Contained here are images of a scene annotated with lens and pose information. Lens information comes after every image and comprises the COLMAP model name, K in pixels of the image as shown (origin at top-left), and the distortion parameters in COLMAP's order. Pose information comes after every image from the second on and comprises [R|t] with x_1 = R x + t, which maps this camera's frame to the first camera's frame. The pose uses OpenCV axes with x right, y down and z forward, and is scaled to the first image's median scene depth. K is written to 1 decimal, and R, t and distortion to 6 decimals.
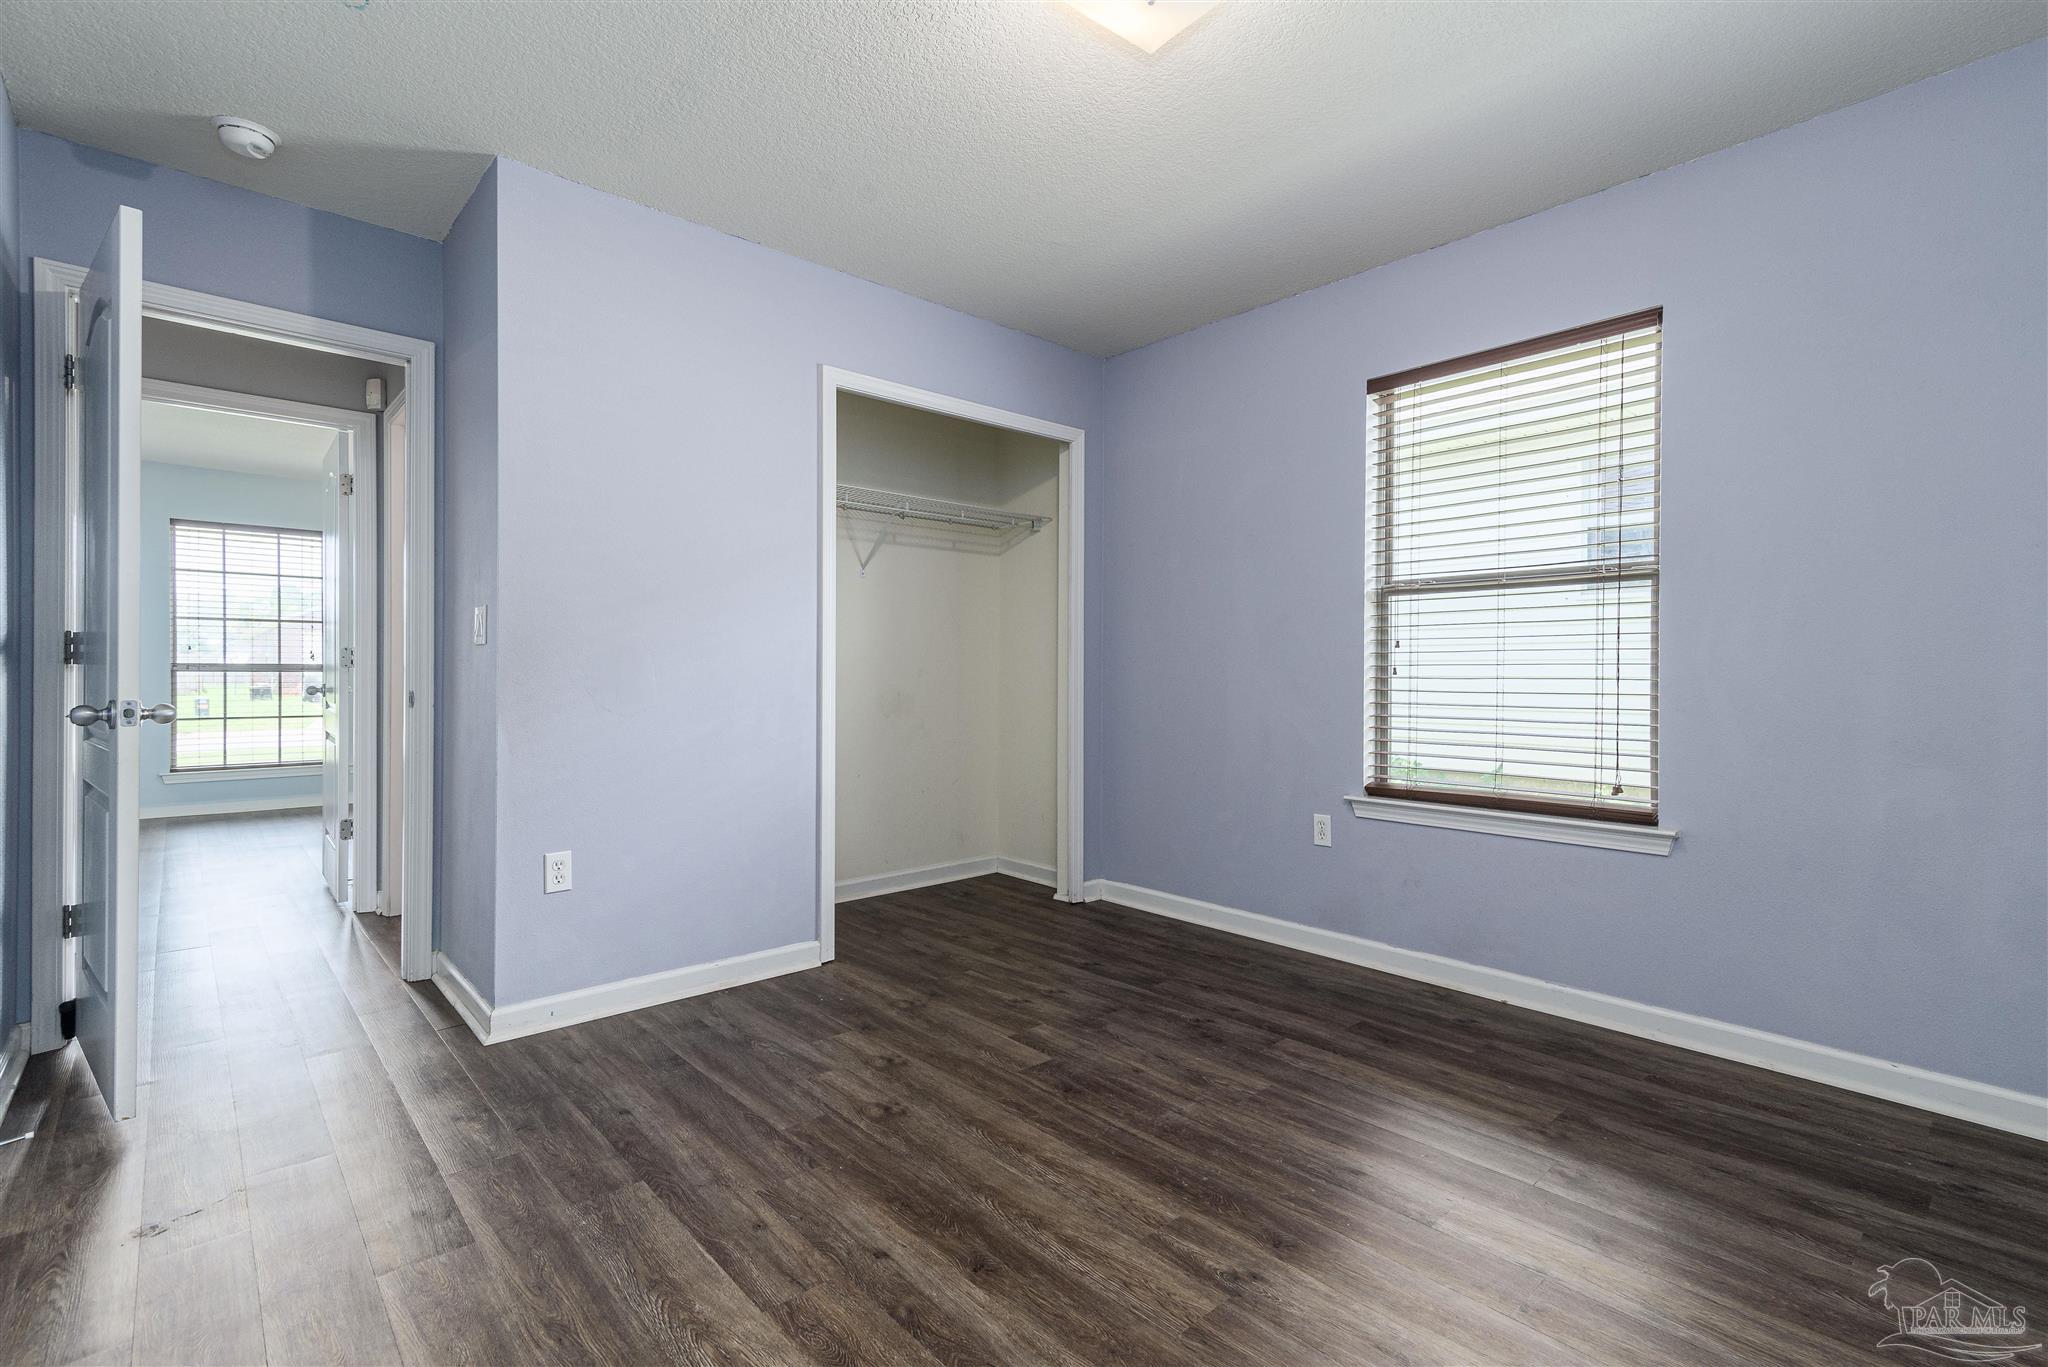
lens RADIAL K [[931.2, 0, 1055.5], [0, 931.2, 675.6], [0, 0, 1]] dist [0.010611, -0.000440]
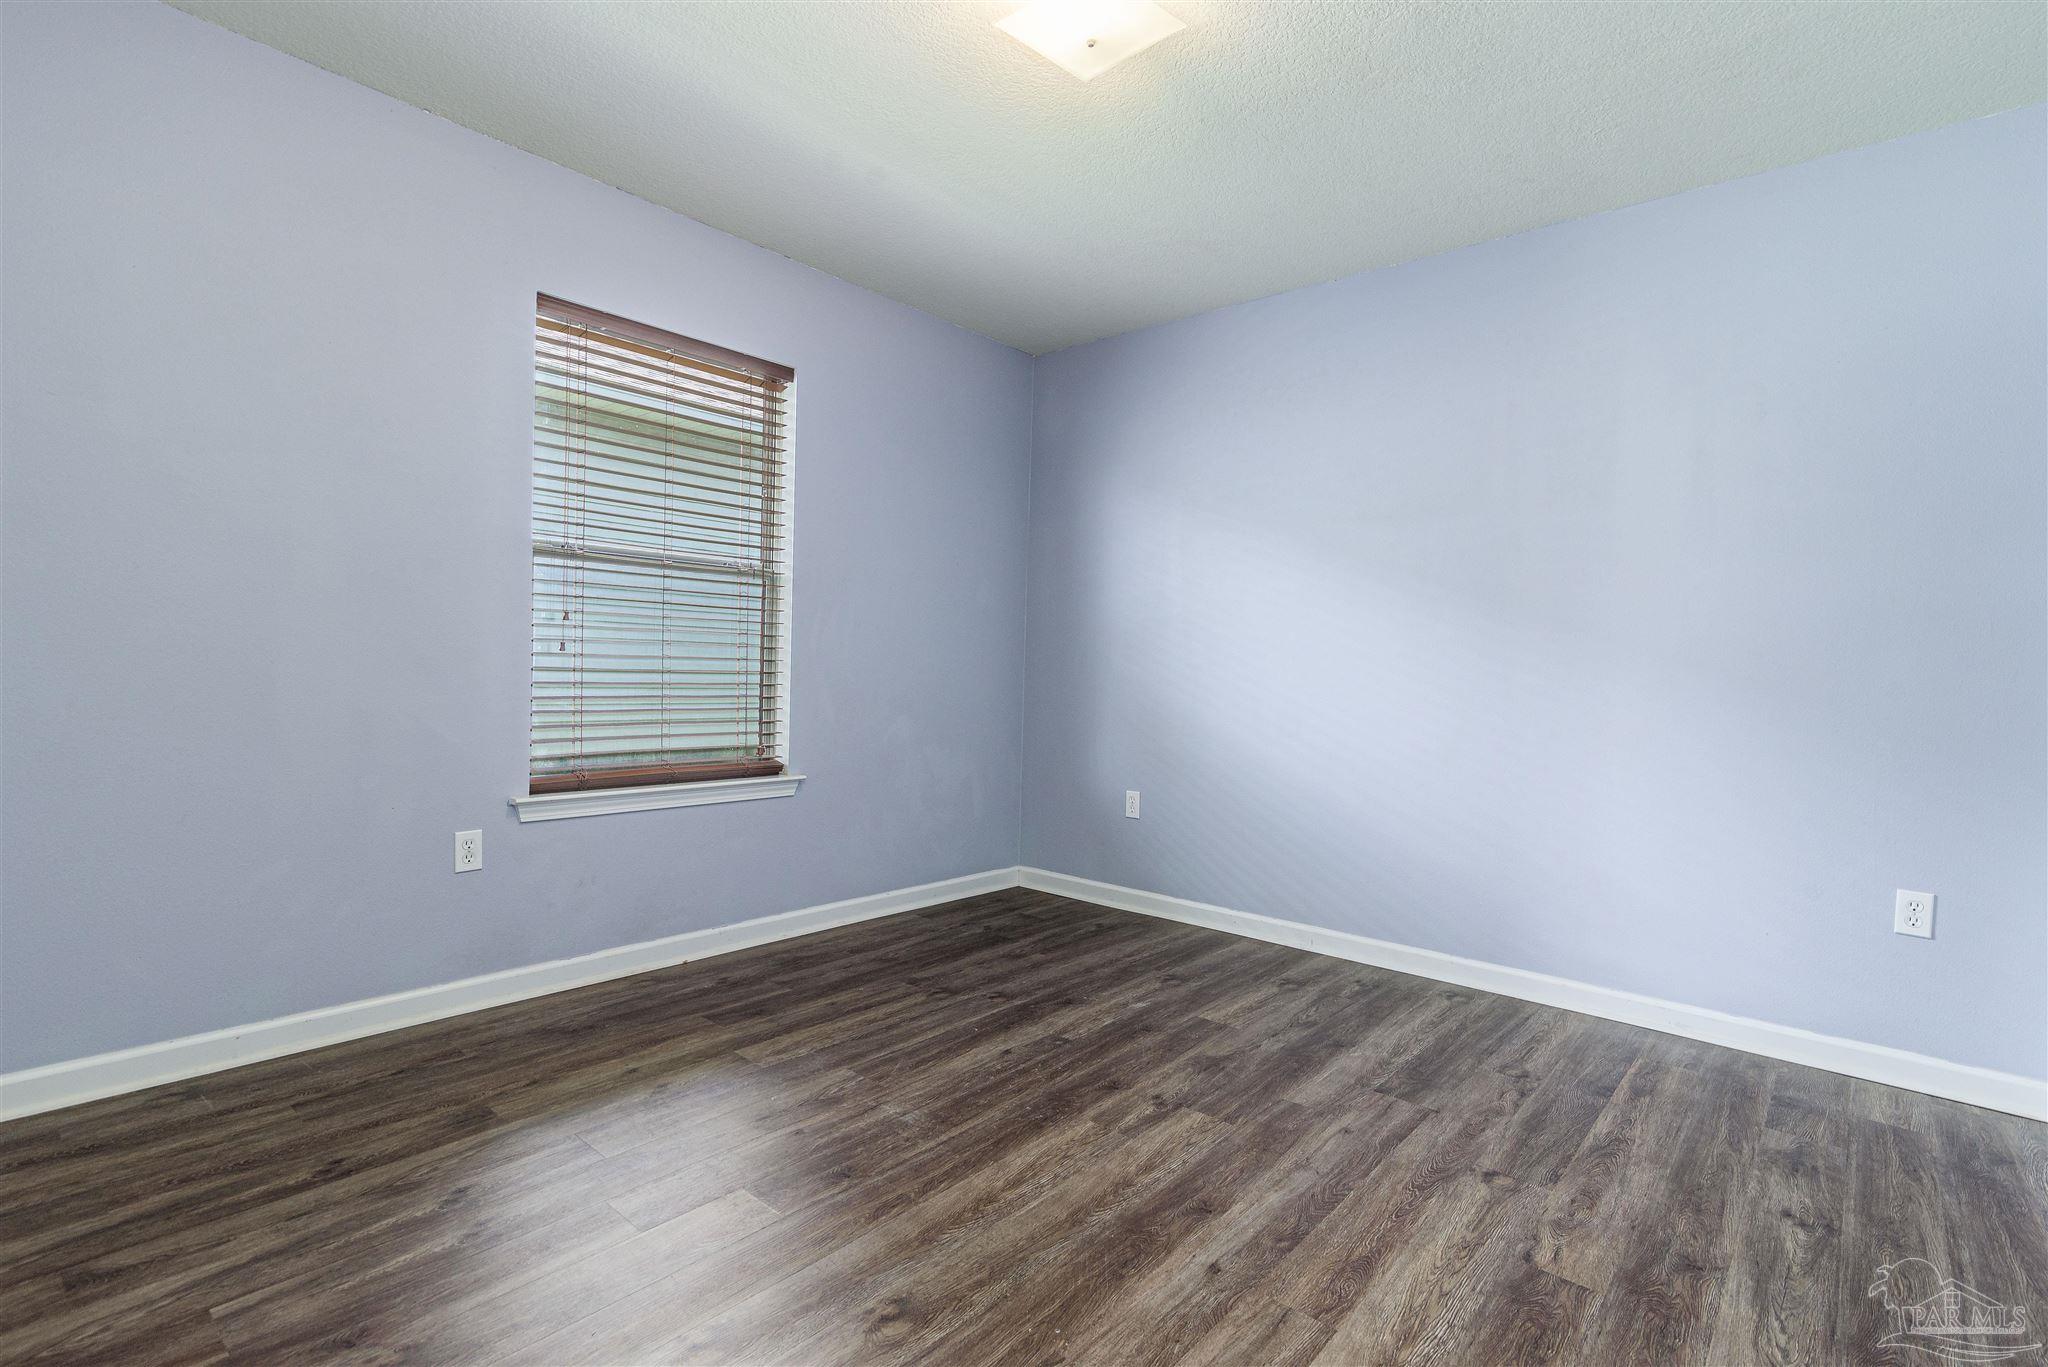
lens RADIAL K [[931.2, 0, 1055.5], [0, 931.2, 675.6], [0, 0, 1]] dist [0.010611, -0.000440]
pose [[-0.102328, -0.017179, 0.994602, -0.747178], [-0.027236, 0.999524, 0.014462, -0.004630], [-0.994378, -0.025609, -0.102747, 0.848738]]
